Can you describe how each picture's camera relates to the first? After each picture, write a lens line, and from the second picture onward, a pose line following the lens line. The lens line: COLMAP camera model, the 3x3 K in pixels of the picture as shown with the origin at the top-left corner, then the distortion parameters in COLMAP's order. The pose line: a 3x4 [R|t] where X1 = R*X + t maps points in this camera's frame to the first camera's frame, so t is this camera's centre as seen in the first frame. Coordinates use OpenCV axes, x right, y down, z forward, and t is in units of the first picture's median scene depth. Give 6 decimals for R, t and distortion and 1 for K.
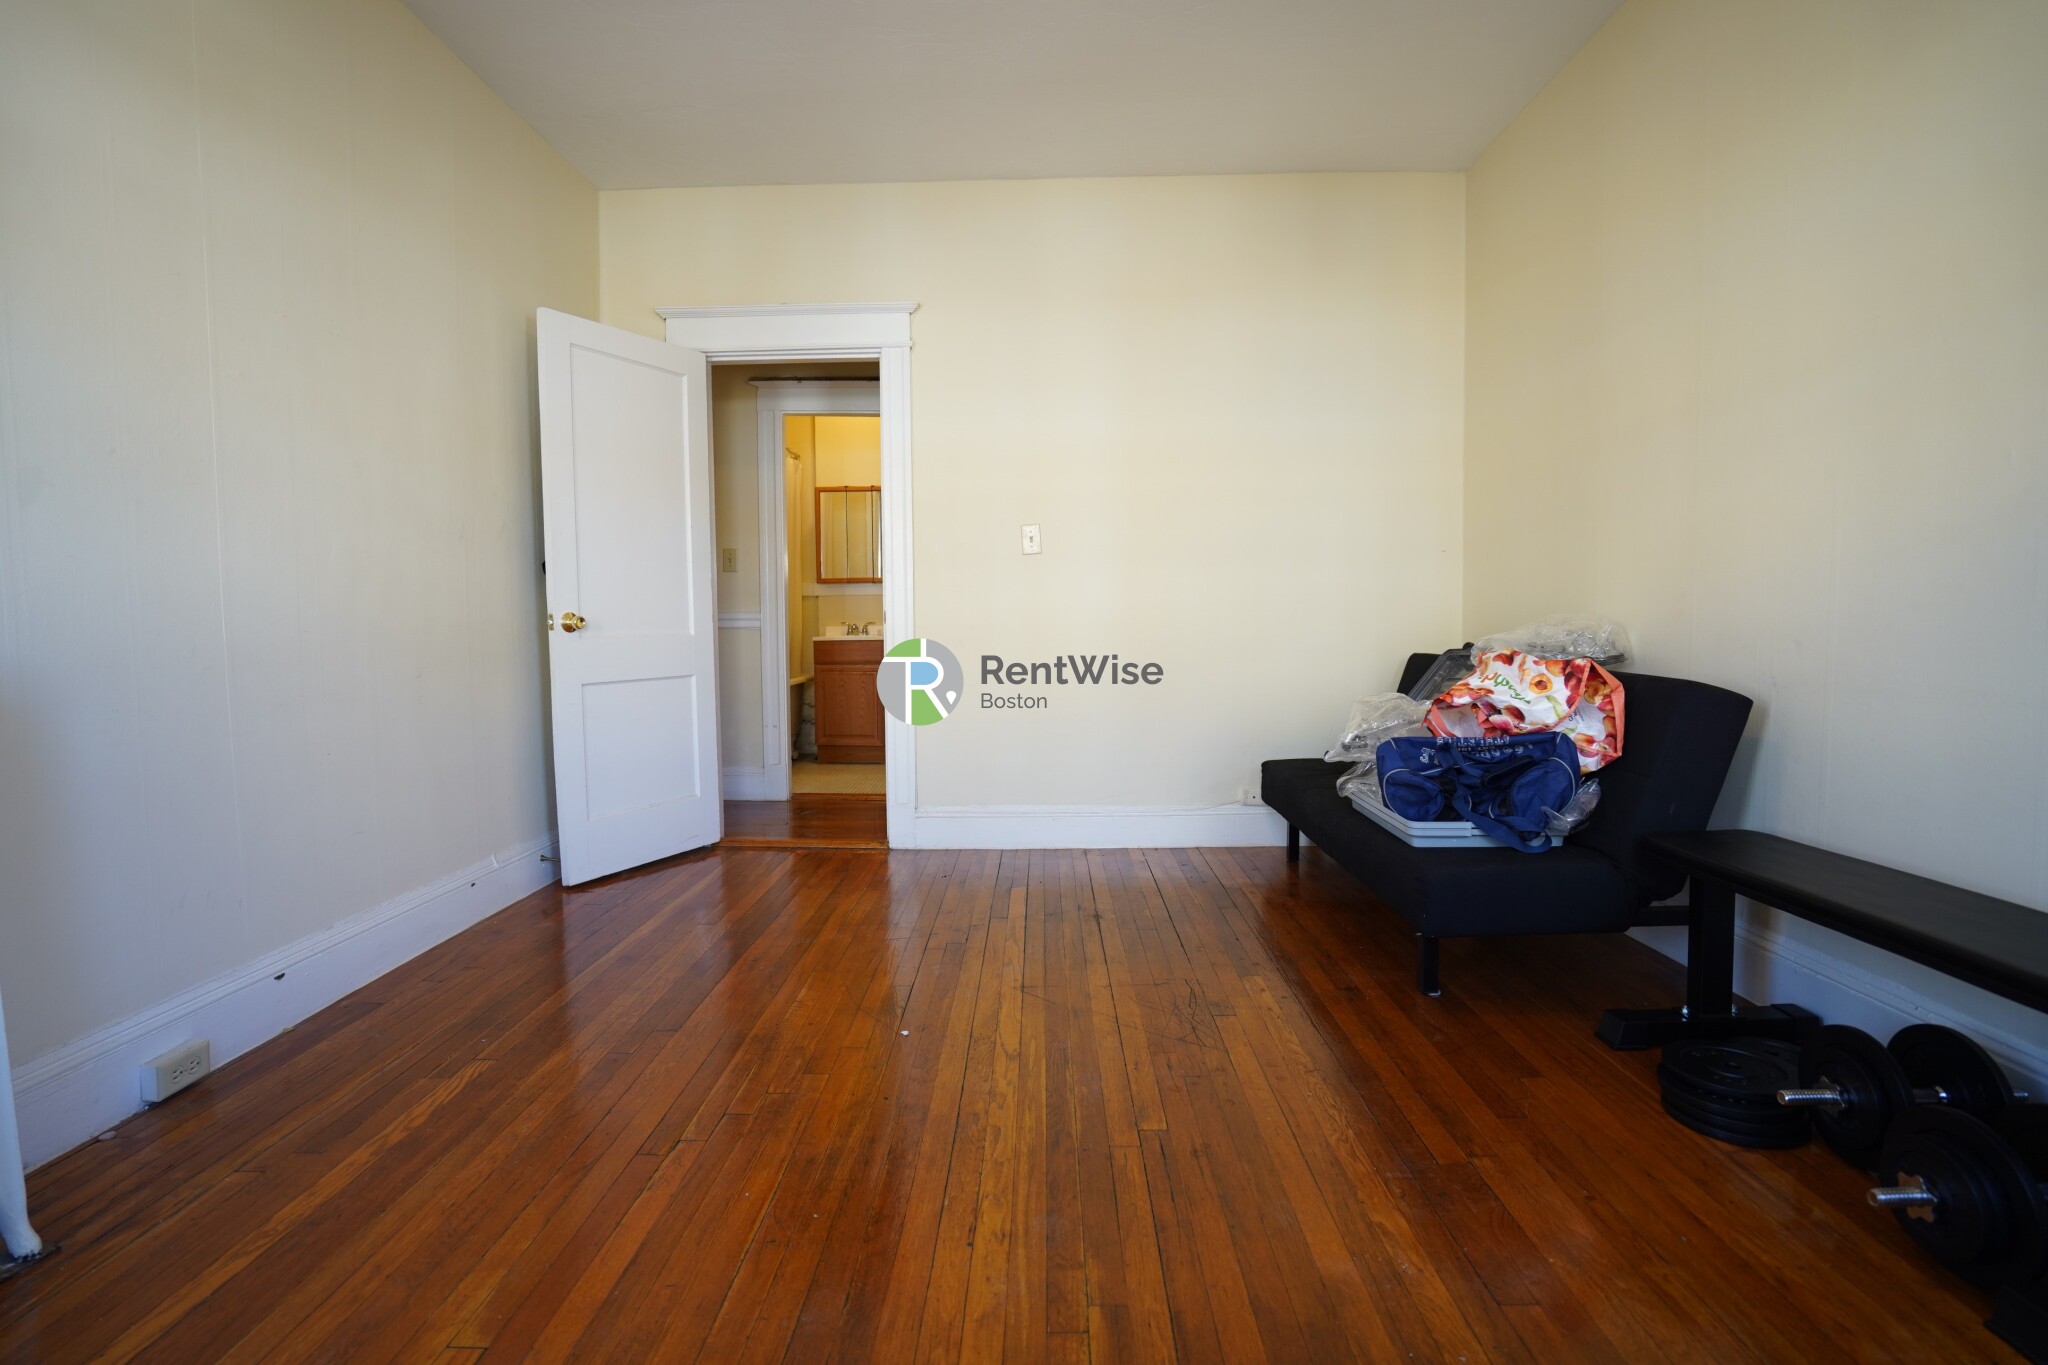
lens RADIAL K [[940.3, 0, 1022.8], [0, 940.3, 679.8], [0, 0, 1]] dist [0.014515, 0.000763]
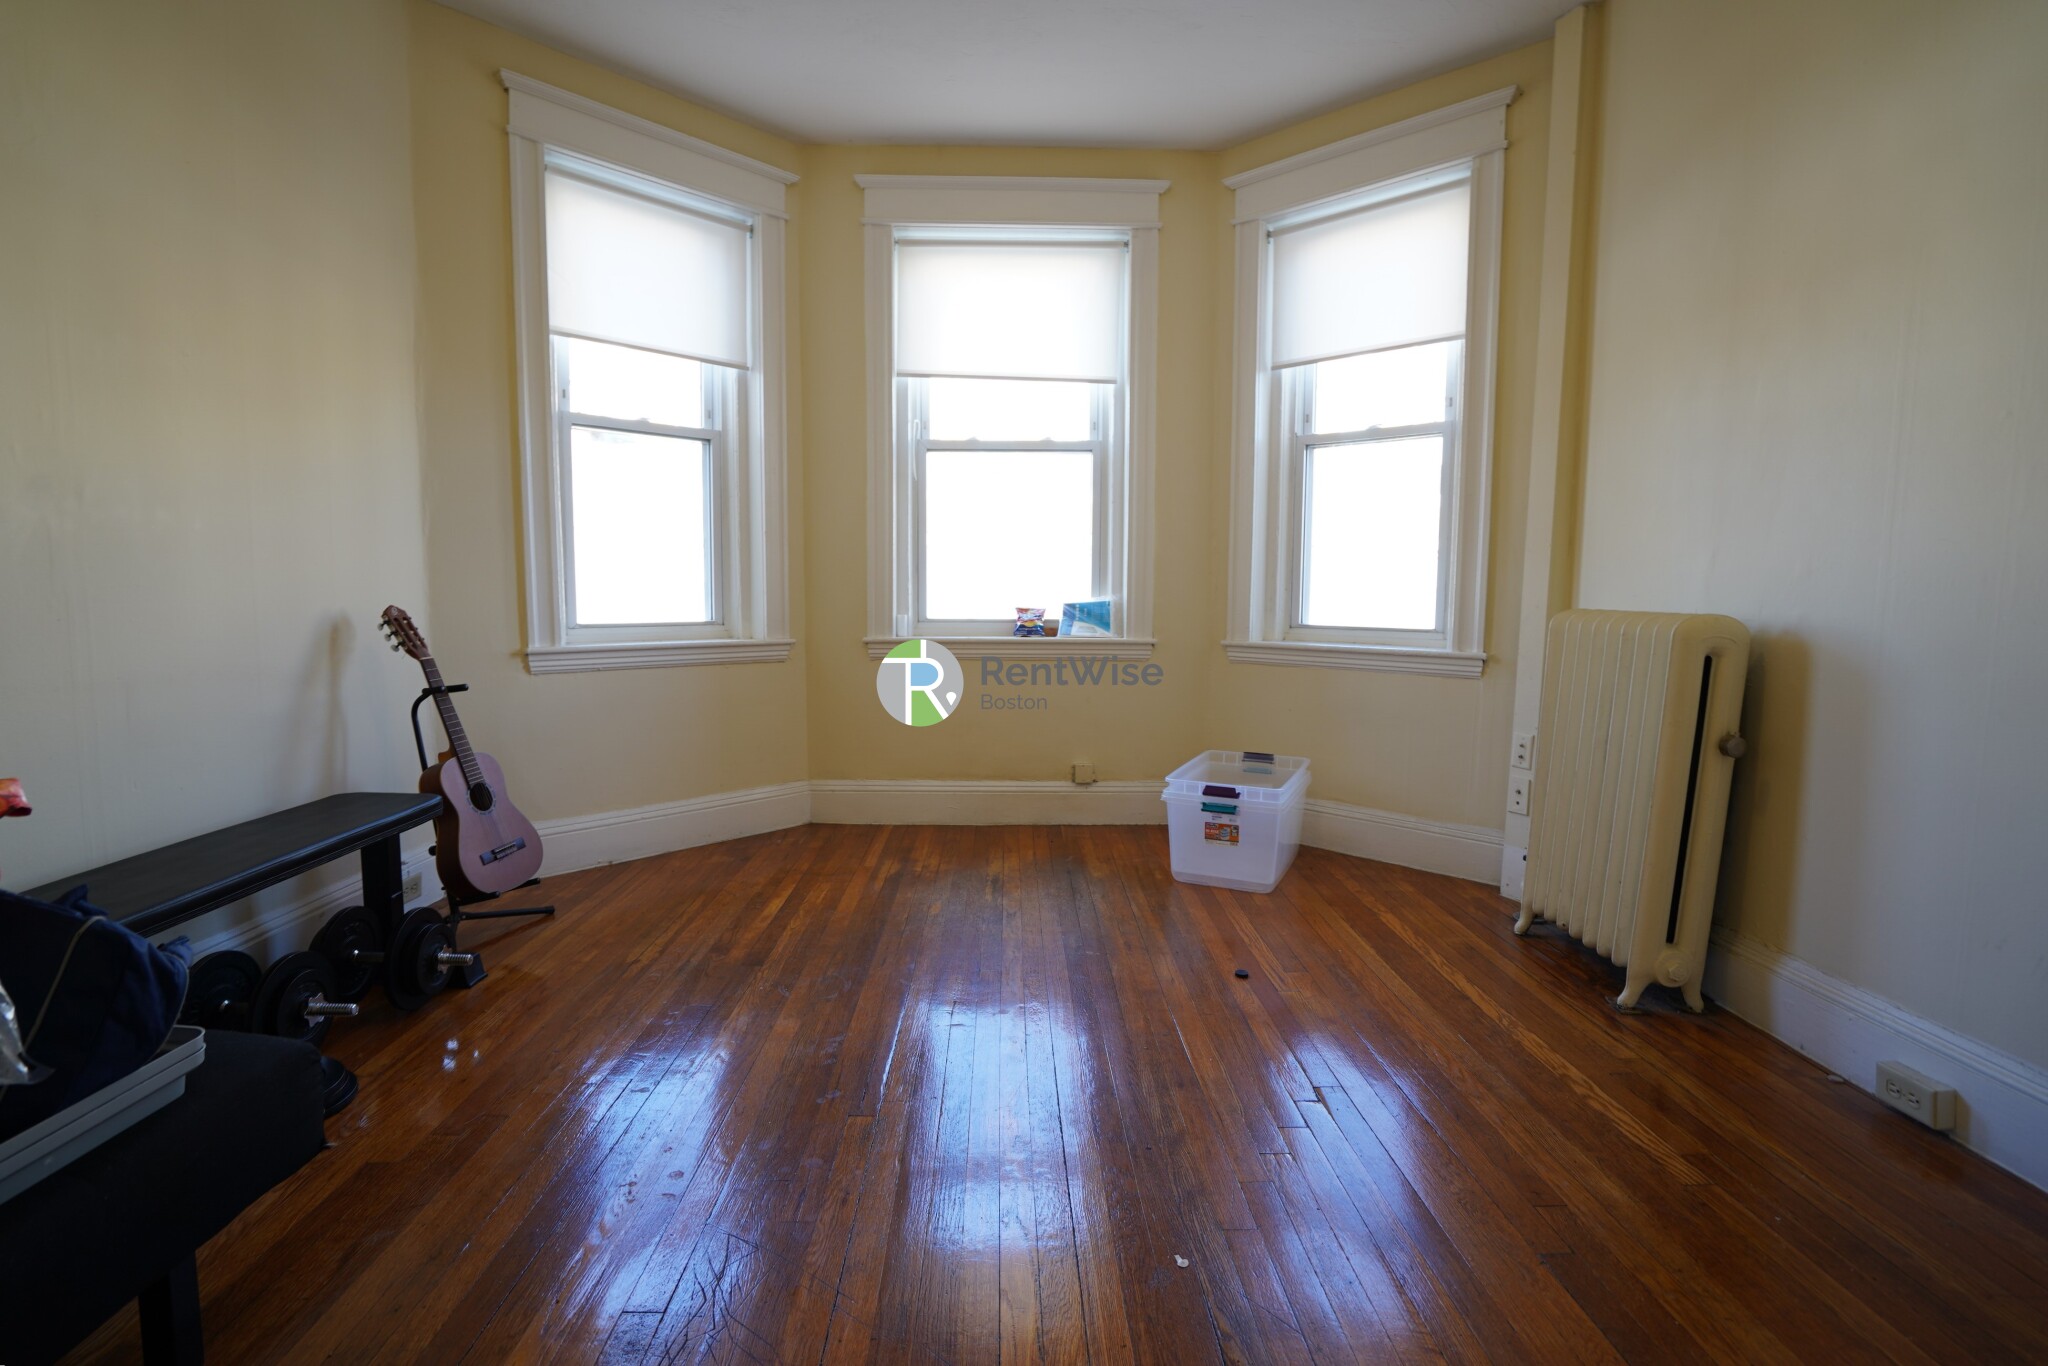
lens RADIAL K [[940.3, 0, 1024.4], [0, 940.3, 681.2], [0, 0, 1]] dist [0.014515, 0.000763]
pose [[-0.999094, 0.007978, -0.041794, 0.005939], [0.001278, 0.987447, 0.157944, -0.136070], [0.042530, 0.157748, -0.986563, 1.880646]]
